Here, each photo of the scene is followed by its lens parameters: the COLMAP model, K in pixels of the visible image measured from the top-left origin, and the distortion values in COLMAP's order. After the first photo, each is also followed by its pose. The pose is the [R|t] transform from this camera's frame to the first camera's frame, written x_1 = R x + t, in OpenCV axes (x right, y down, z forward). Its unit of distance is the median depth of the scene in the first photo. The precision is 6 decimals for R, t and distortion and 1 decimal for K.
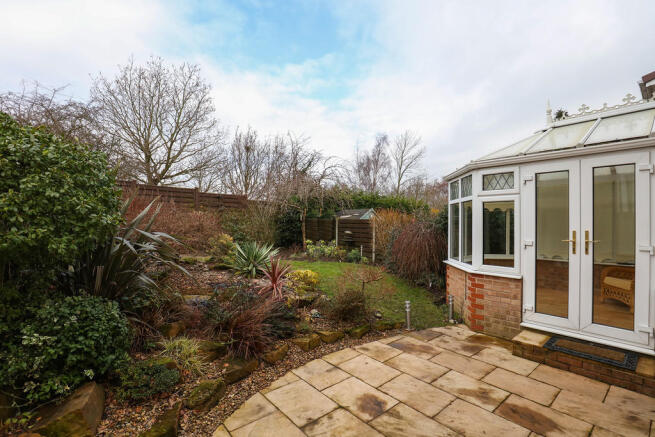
lens RADIAL K [[303.8, 0, 321.4], [0, 303.8, 222.1], [0, 0, 1]] dist [-0.020347, 0.000339]
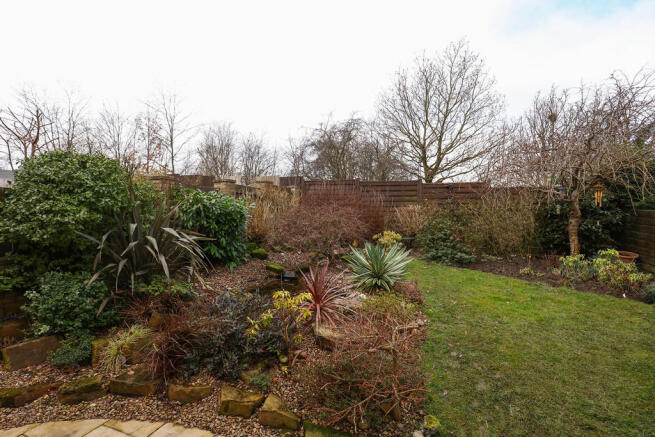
lens RADIAL K [[303.8, 0, 324.7], [0, 303.8, 221.0], [0, 0, 1]] dist [-0.020347, 0.000339]
pose [[0.497086, 0.012482, -0.867611, 0.130234], [-0.001440, 0.999907, 0.013561, -0.000167], [0.867700, -0.005492, 0.497058, 0.180614]]
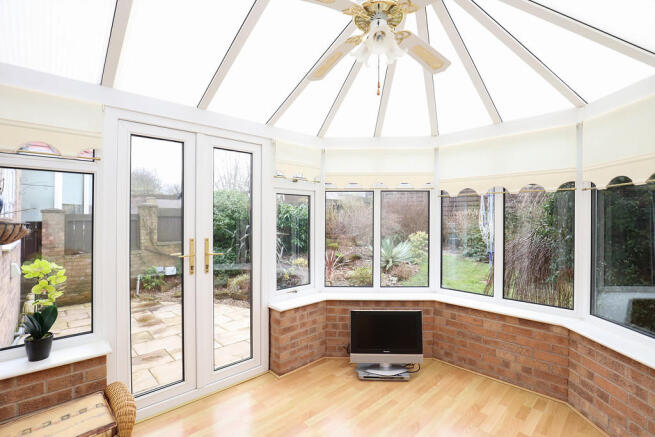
lens RADIAL K [[303.8, 0, 327.8], [0, 303.8, 217.3], [0, 0, 1]] dist [-0.020347, 0.000339]
pose [[0.083667, -0.002857, -0.996490, 0.308530], [0.001063, 0.999996, -0.002778, -0.005215], [0.996493, -0.000827, 0.083670, 0.243275]]
